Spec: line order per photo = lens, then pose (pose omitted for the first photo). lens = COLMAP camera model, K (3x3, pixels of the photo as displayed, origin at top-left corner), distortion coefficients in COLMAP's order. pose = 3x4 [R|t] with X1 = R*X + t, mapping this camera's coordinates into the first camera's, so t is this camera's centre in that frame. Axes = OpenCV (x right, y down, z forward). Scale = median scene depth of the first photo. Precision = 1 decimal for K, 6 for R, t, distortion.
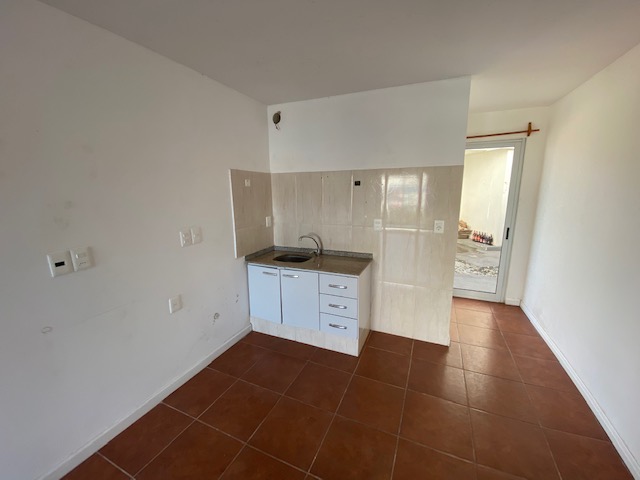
lens RADIAL K [[265.1, 0, 320.0], [0, 265.1, 240.0], [0, 0, 1]] dist [0.000235, 0.000085]
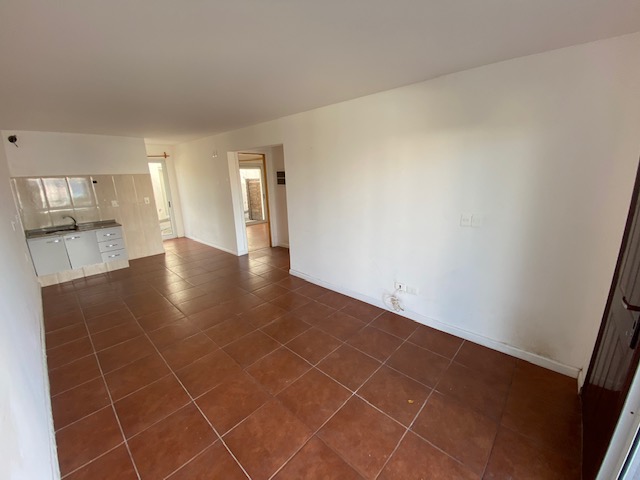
lens RADIAL K [[265.1, 0, 320.0], [0, 265.1, 240.0], [0, 0, 1]] dist [0.000235, 0.000085]
pose [[0.343521, -0.230351, 0.910457, -1.033587], [0.203028, 0.964743, 0.167482, 0.168901], [-0.916937, 0.127315, 0.378177, -1.017142]]
